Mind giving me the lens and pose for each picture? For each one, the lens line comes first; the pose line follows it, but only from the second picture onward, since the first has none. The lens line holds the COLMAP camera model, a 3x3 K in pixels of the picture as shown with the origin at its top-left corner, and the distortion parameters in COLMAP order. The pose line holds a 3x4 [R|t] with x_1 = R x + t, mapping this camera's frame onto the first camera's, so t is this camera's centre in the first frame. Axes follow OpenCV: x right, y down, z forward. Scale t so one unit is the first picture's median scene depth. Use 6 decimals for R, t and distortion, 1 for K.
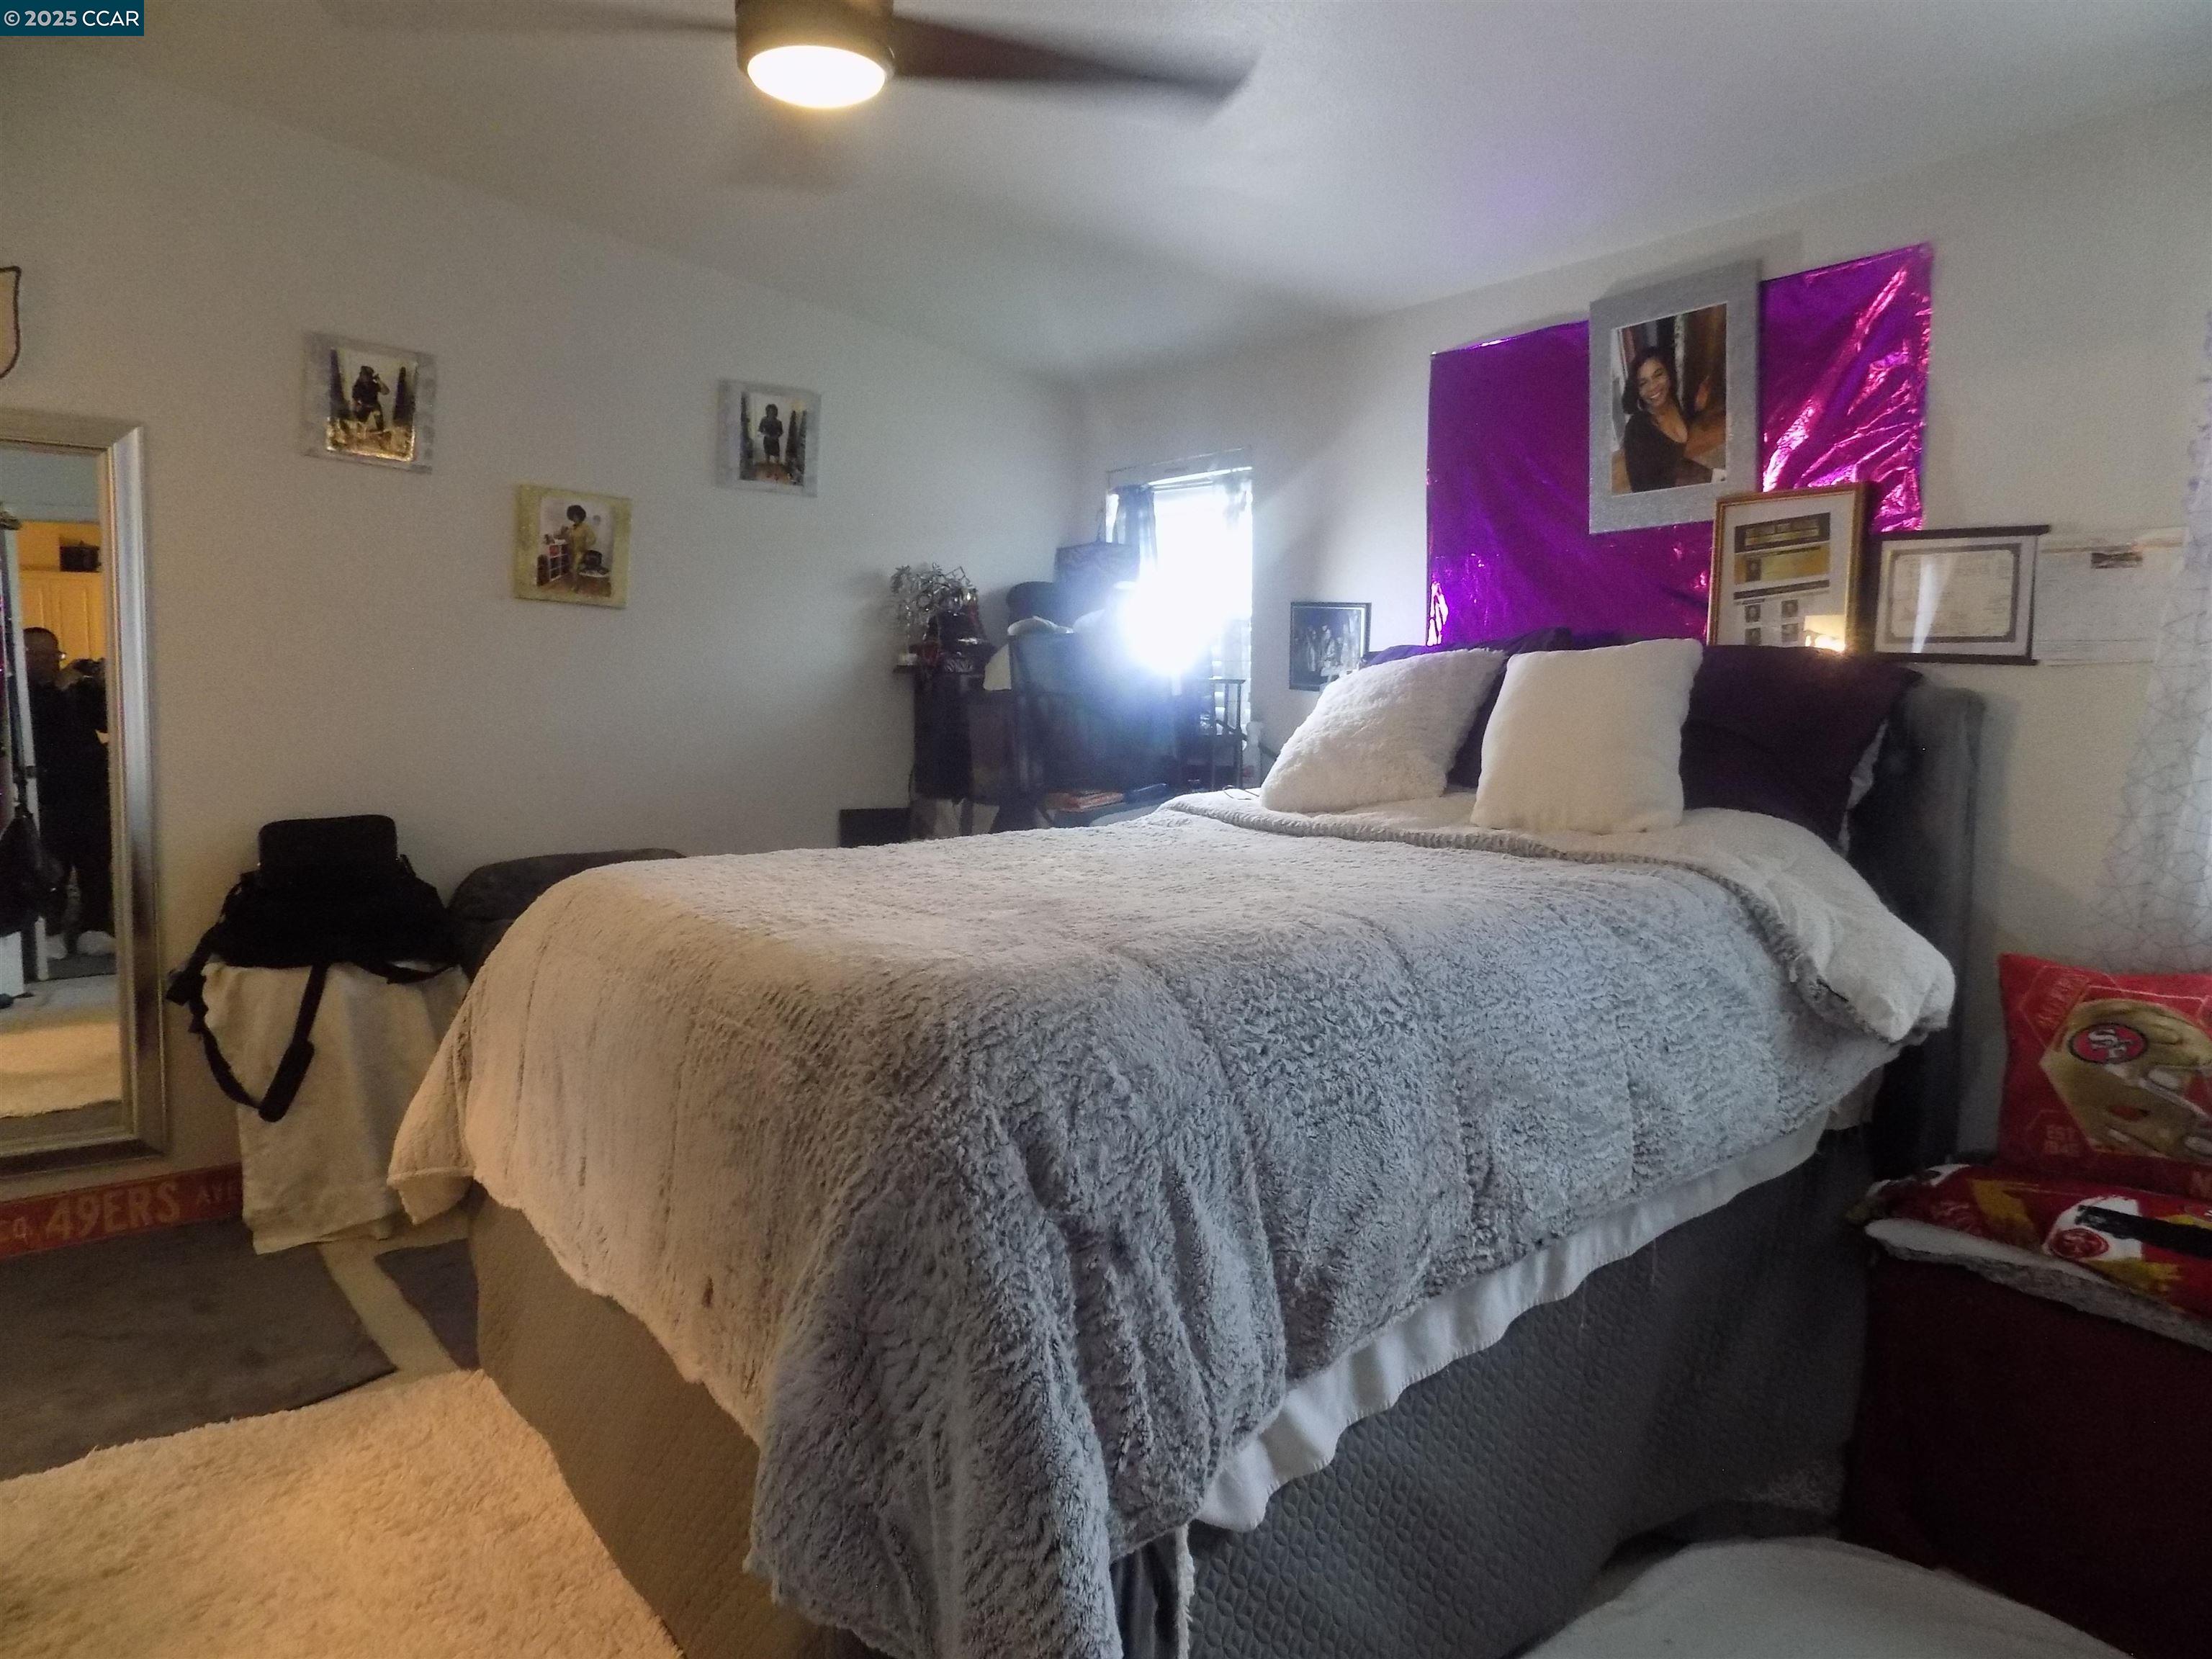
lens RADIAL K [[1494.0, 0, 1122.6], [0, 1494.0, 817.2], [0, 0, 1]] dist [-0.082510, 0.086819]
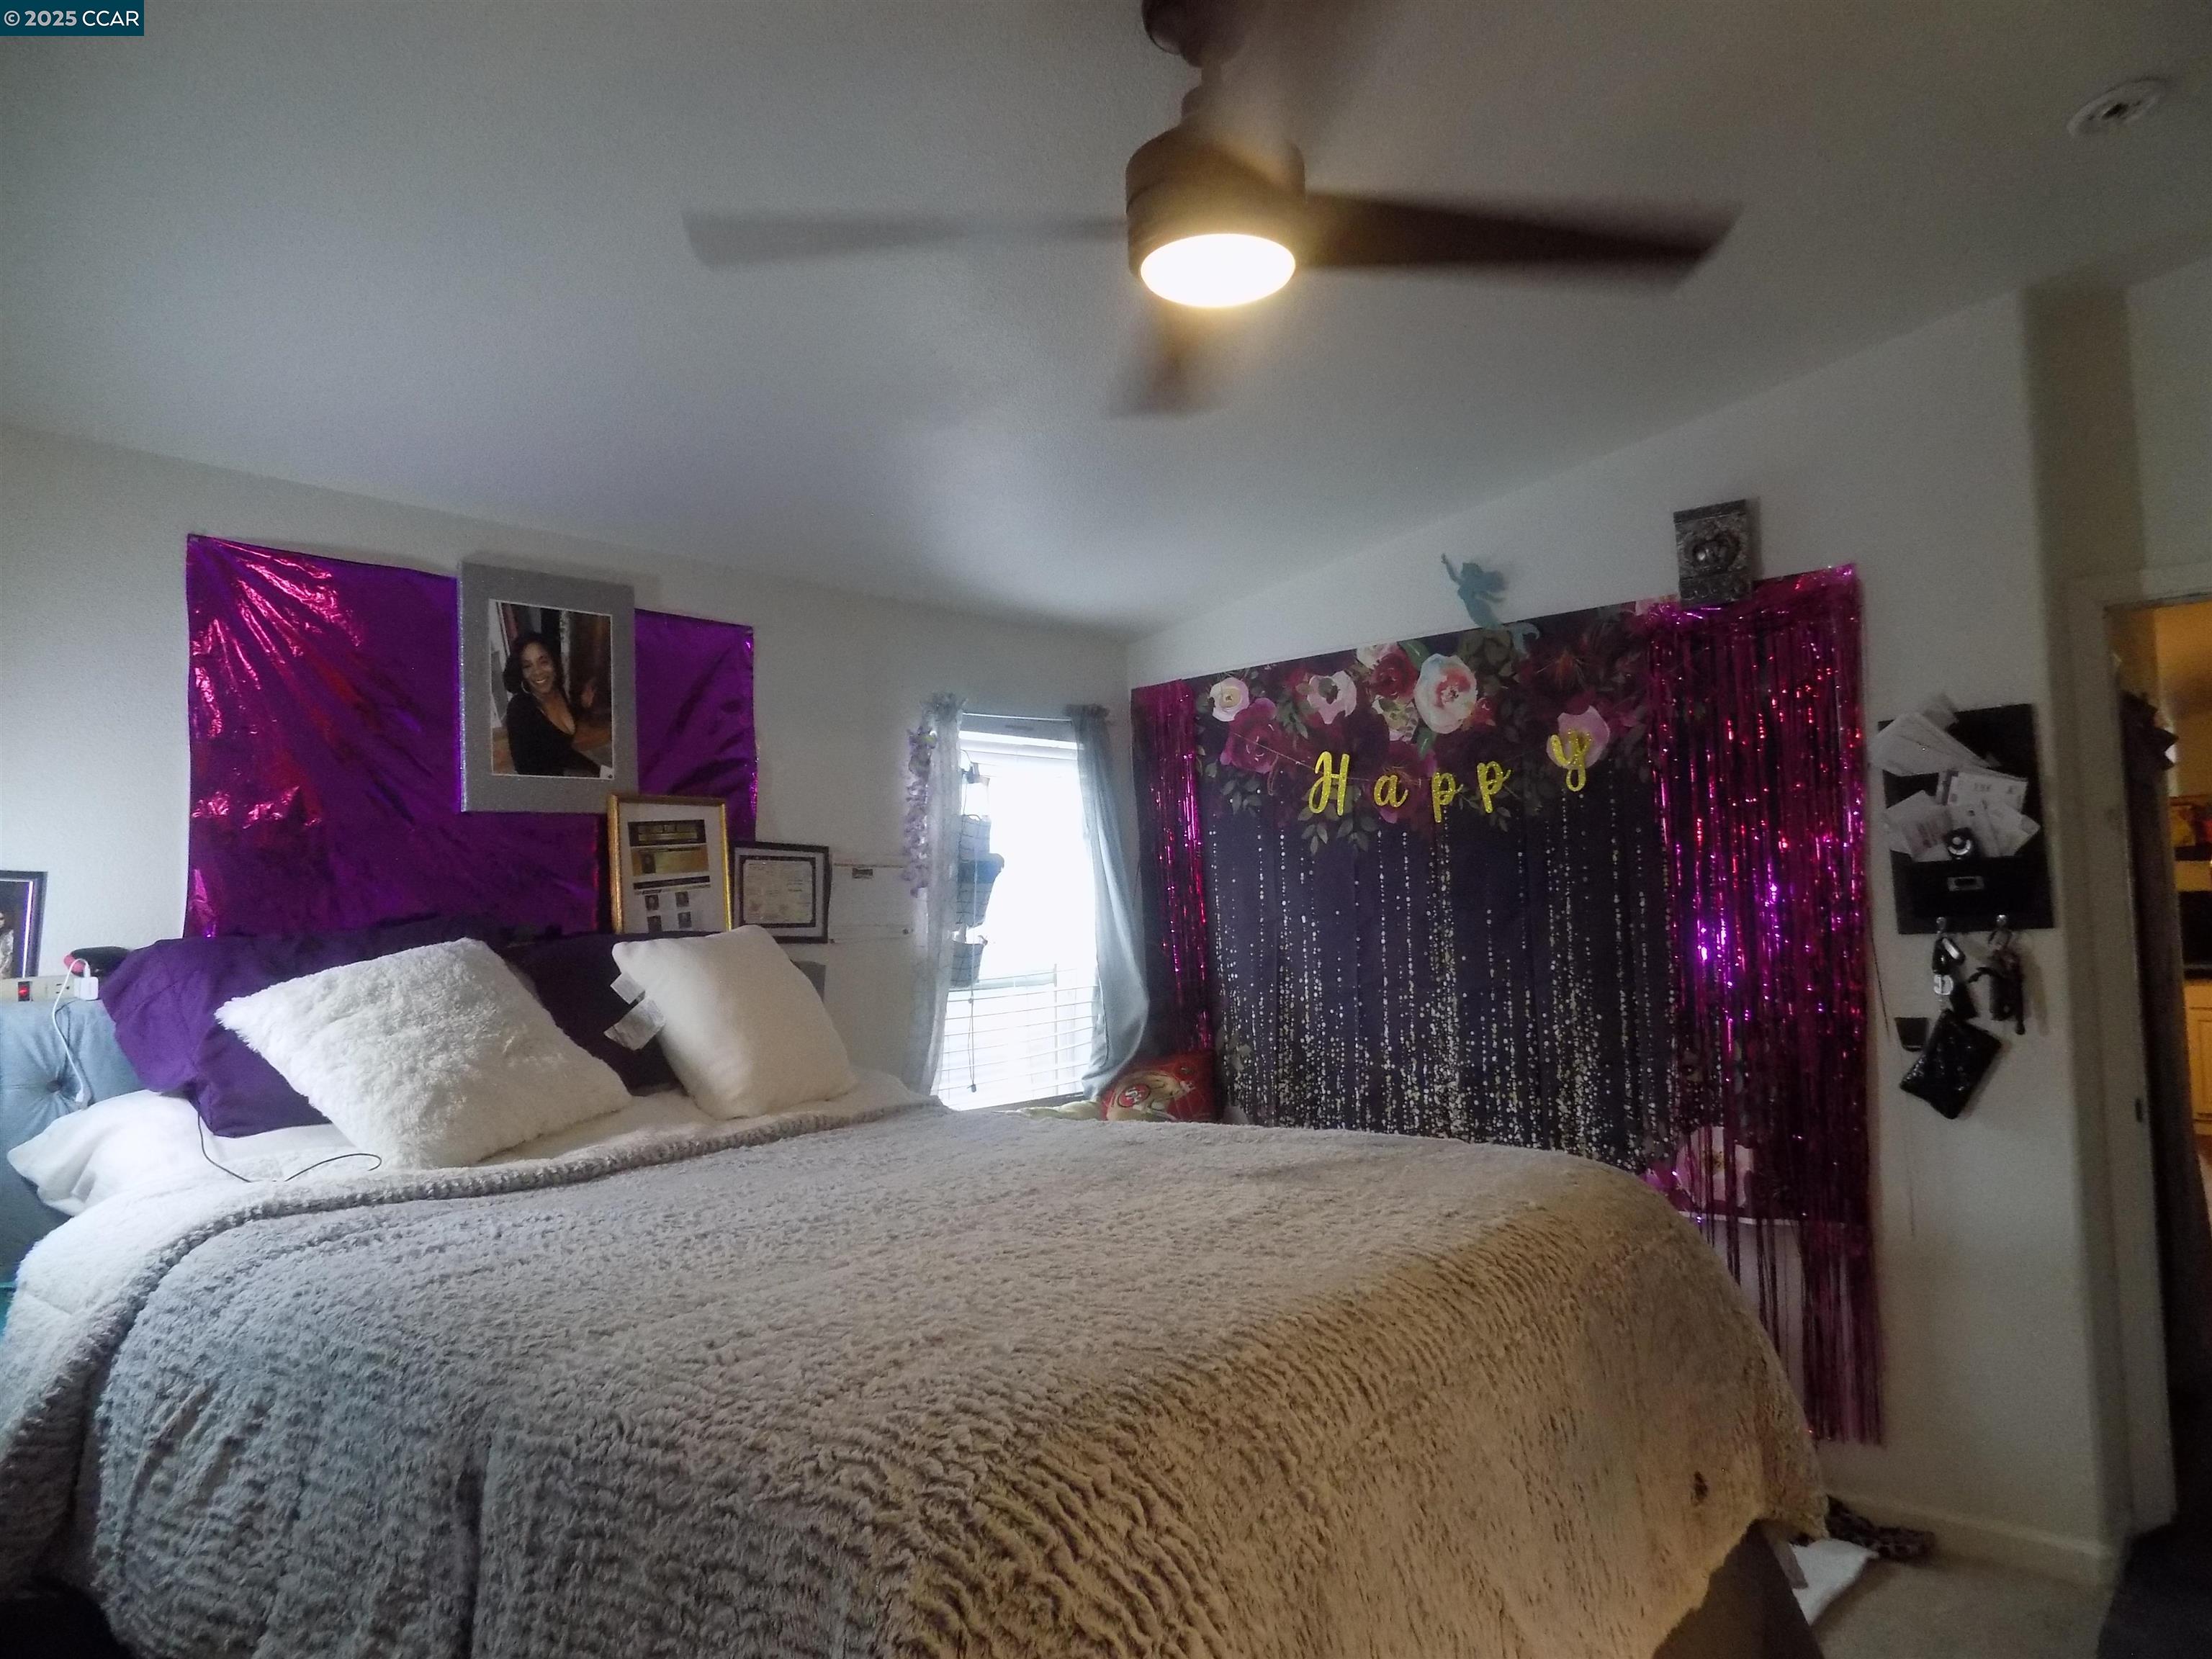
lens RADIAL K [[1494.0, 0, 1122.6], [0, 1494.0, 817.2], [0, 0, 1]] dist [-0.082510, 0.086819]
pose [[-0.279184, 0.066490, 0.957933, -0.713768], [0.113522, 0.992889, -0.035831, -0.117875], [-0.953504, 0.098743, -0.284747, 0.941501]]
